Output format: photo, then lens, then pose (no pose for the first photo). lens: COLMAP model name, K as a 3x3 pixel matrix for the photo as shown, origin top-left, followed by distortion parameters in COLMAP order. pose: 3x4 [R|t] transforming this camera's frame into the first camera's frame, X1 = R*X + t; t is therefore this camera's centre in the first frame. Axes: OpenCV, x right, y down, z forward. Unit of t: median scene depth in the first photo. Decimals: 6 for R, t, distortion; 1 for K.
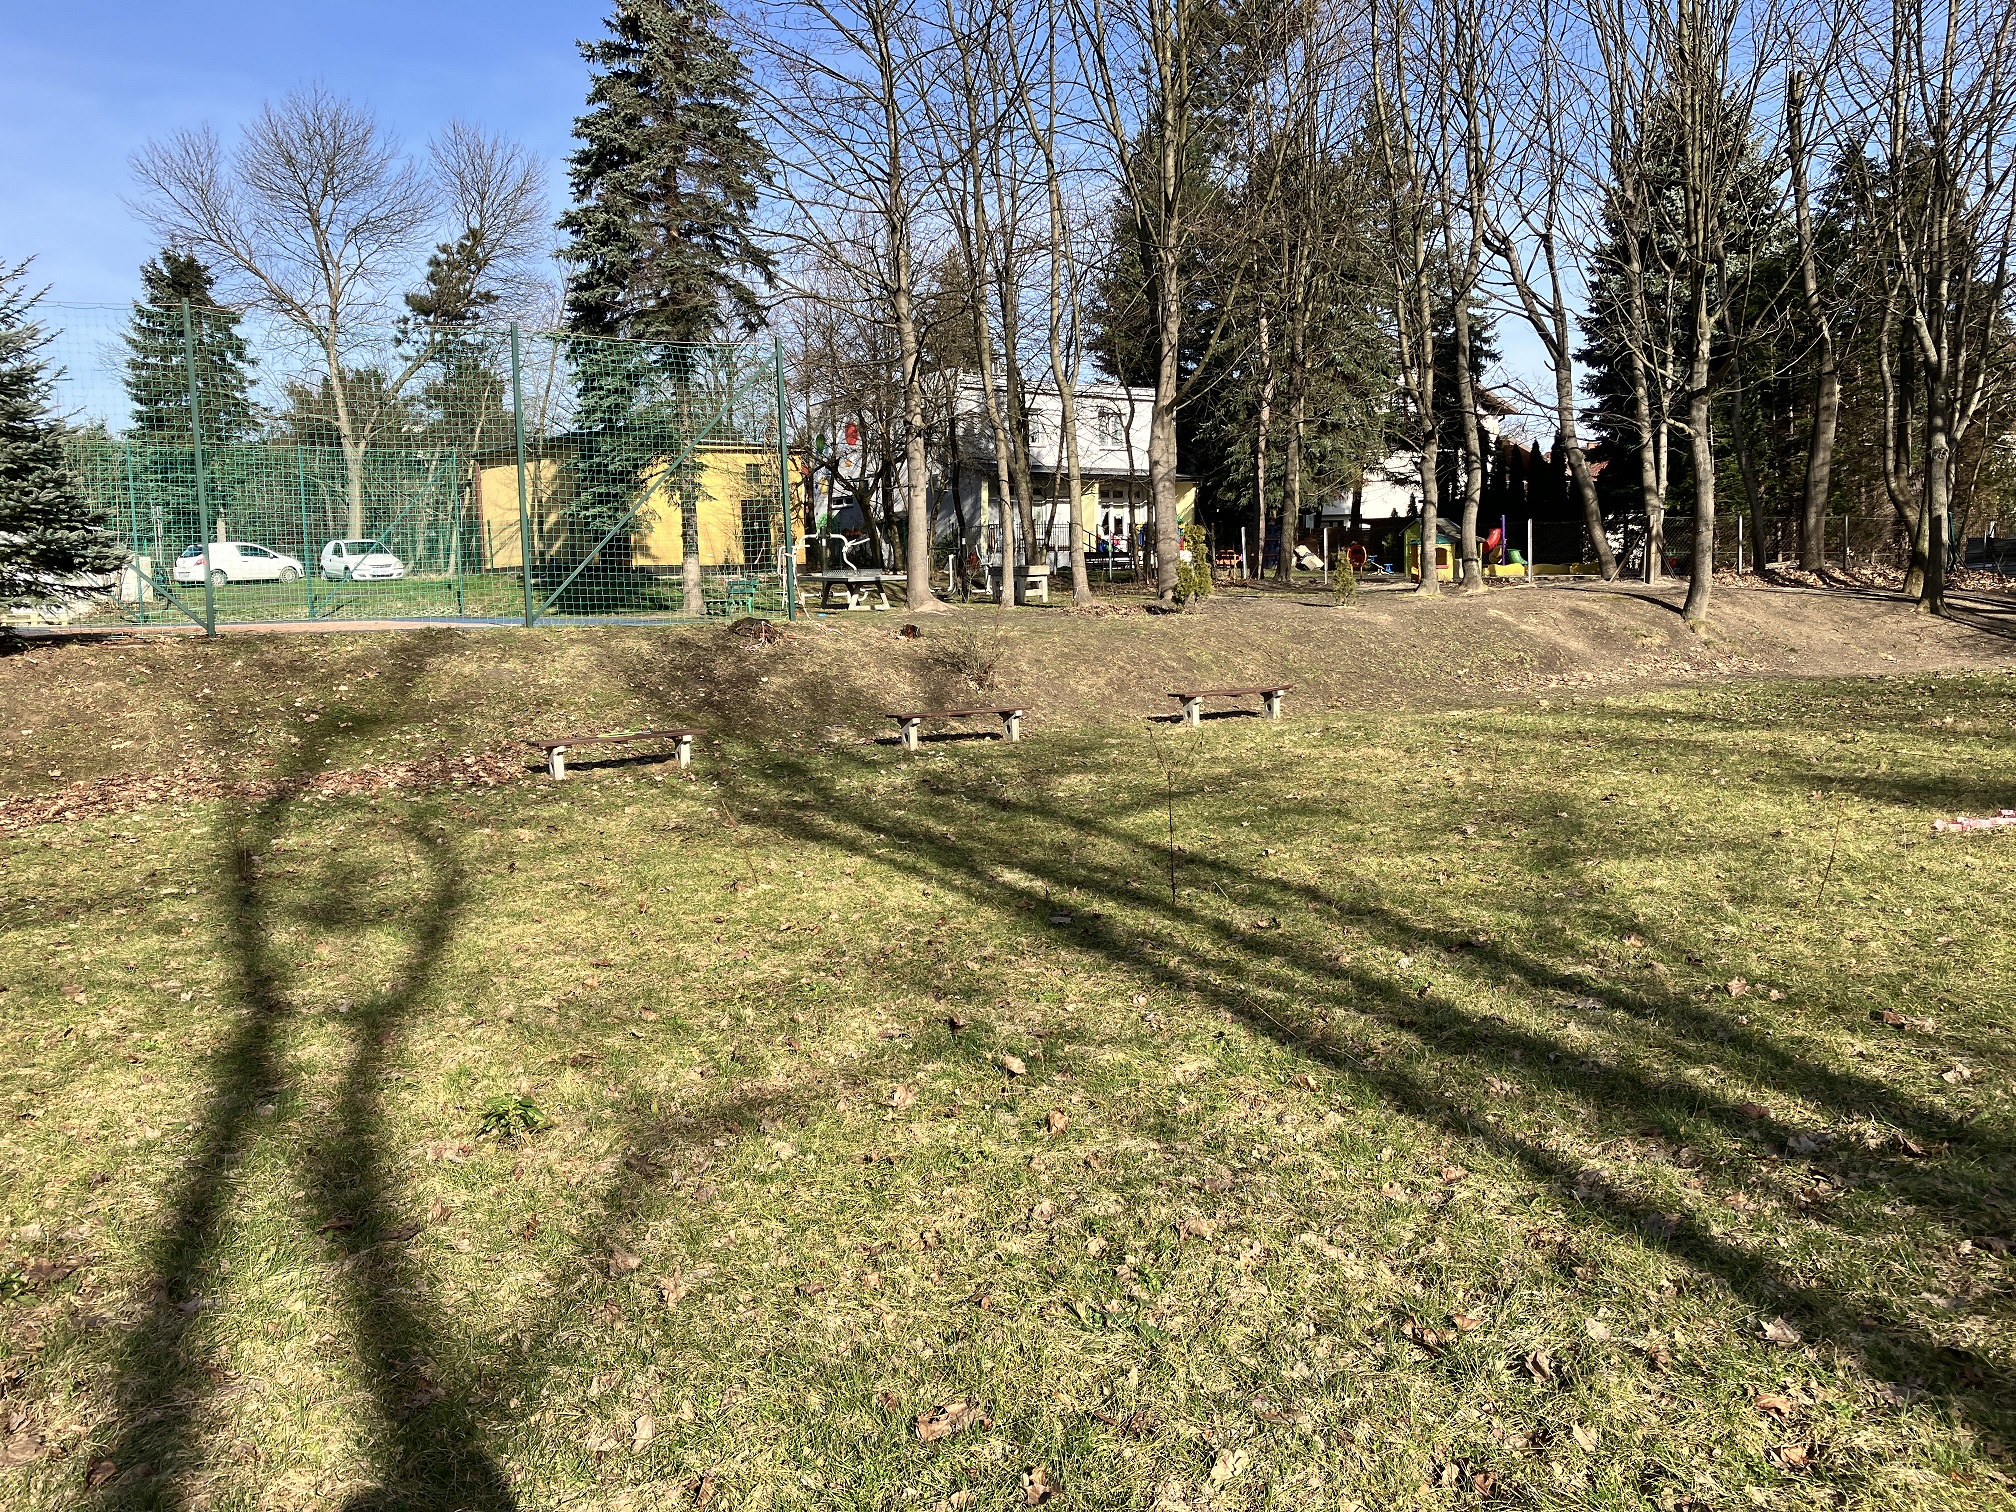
lens RADIAL K [[1641.7, 0, 1003.8], [0, 1641.7, 746.8], [0, 0, 1]] dist [0.019045, -0.014492]
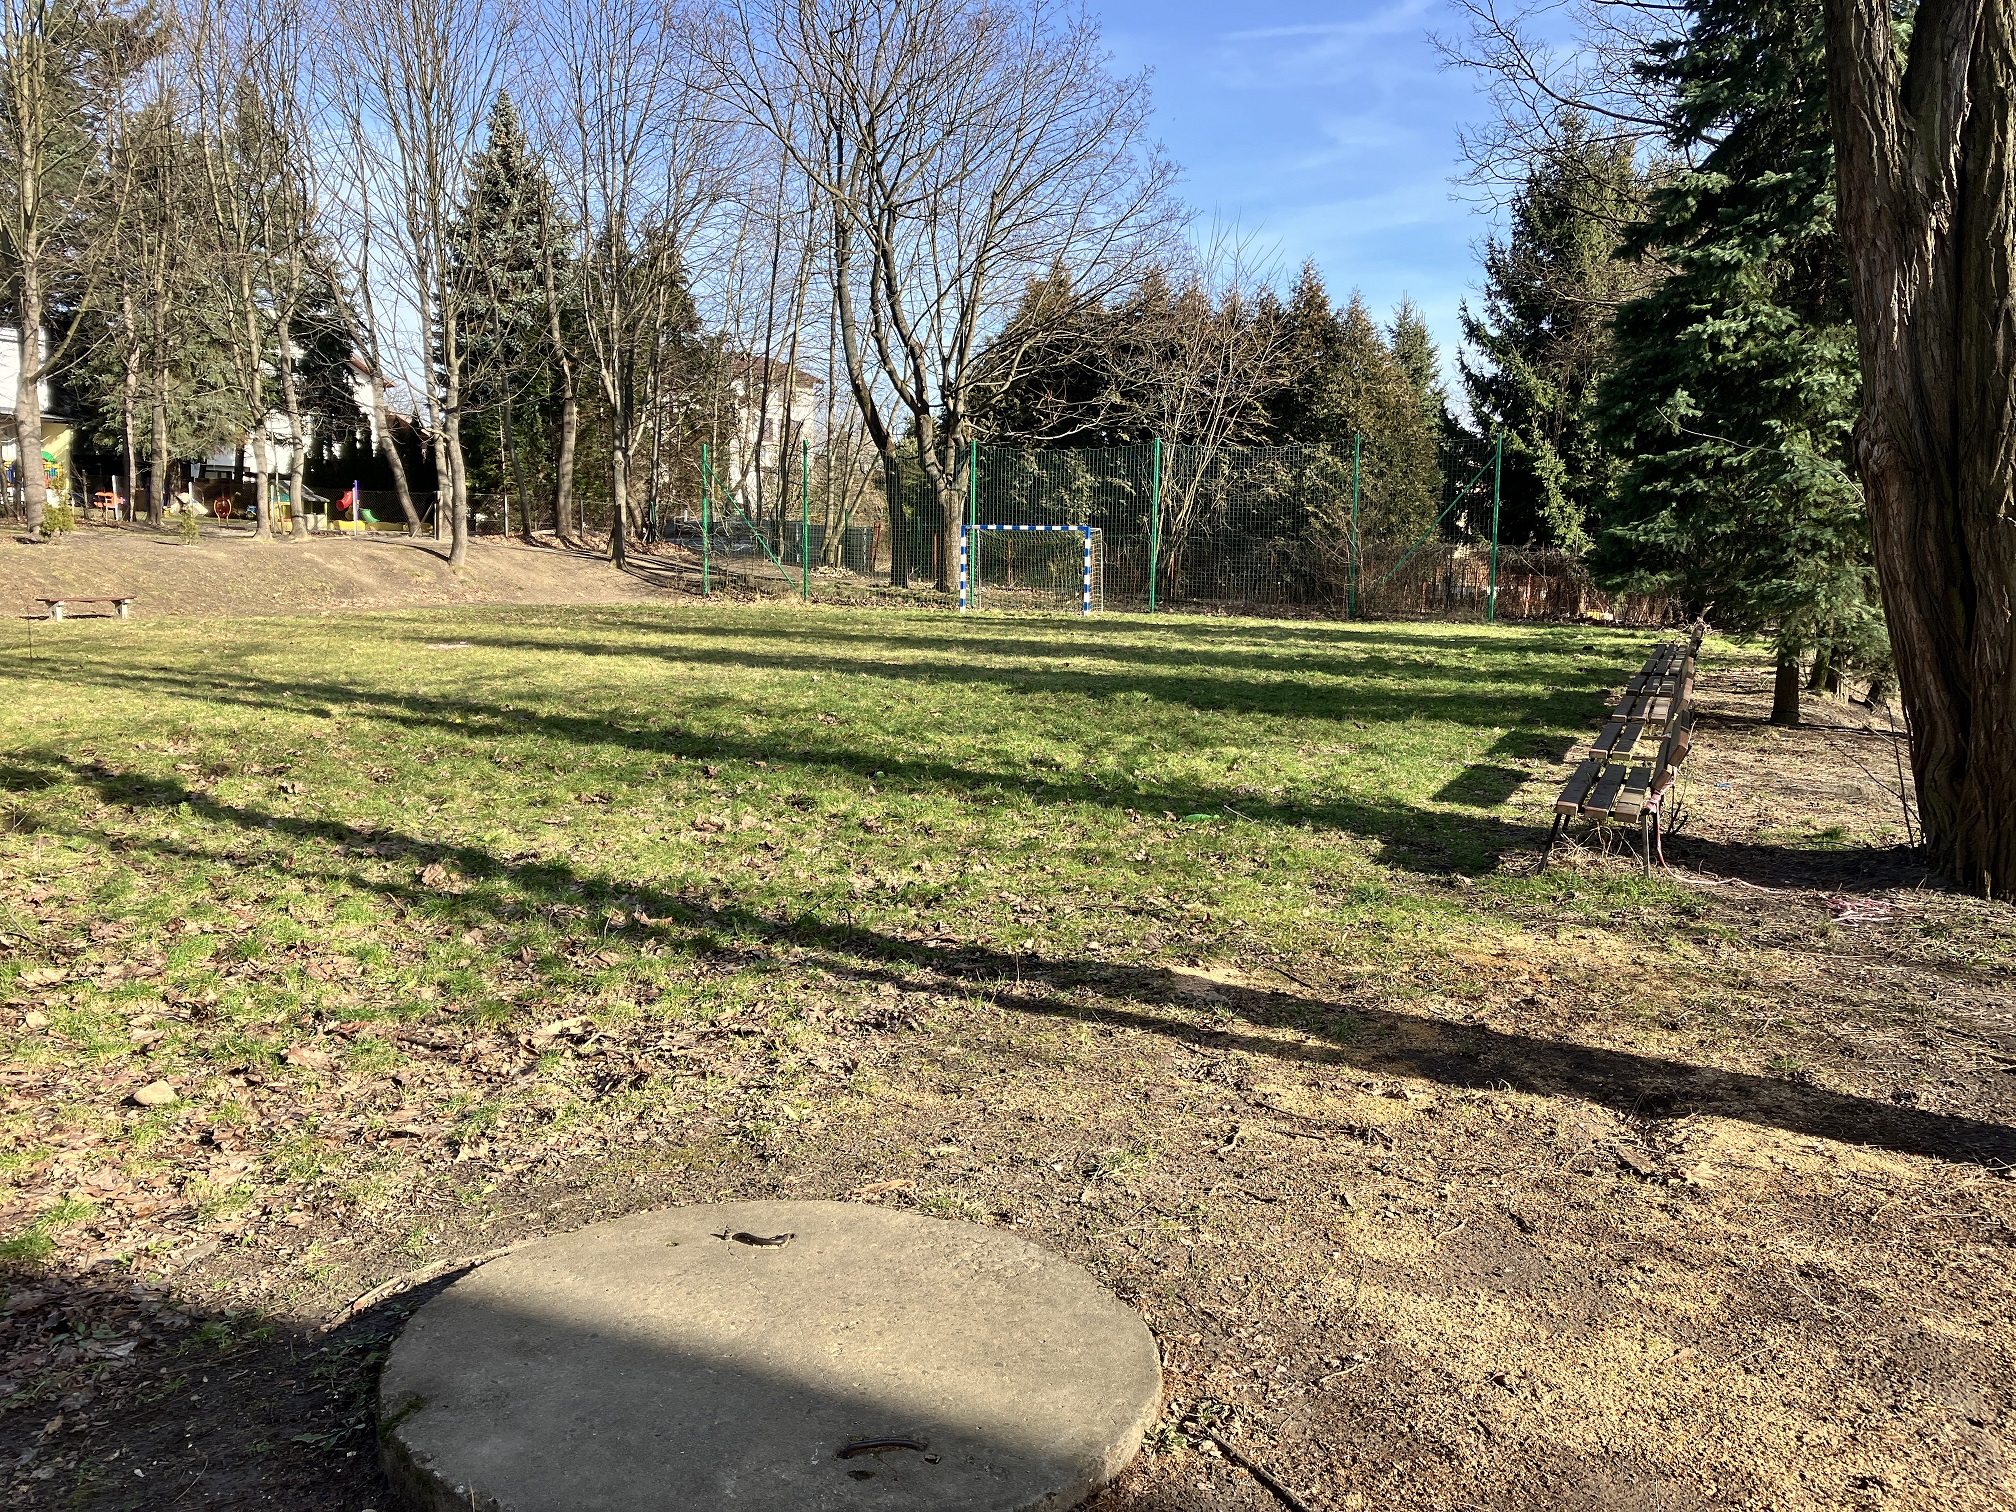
lens RADIAL K [[1641.7, 0, 1003.8], [0, 1641.7, 746.8], [0, 0, 1]] dist [0.019045, -0.014492]
pose [[0.812618, -0.026404, 0.582198, -0.024243], [0.011909, 0.999517, 0.028708, 0.029154], [-0.582675, -0.016396, 0.812540, -0.291547]]
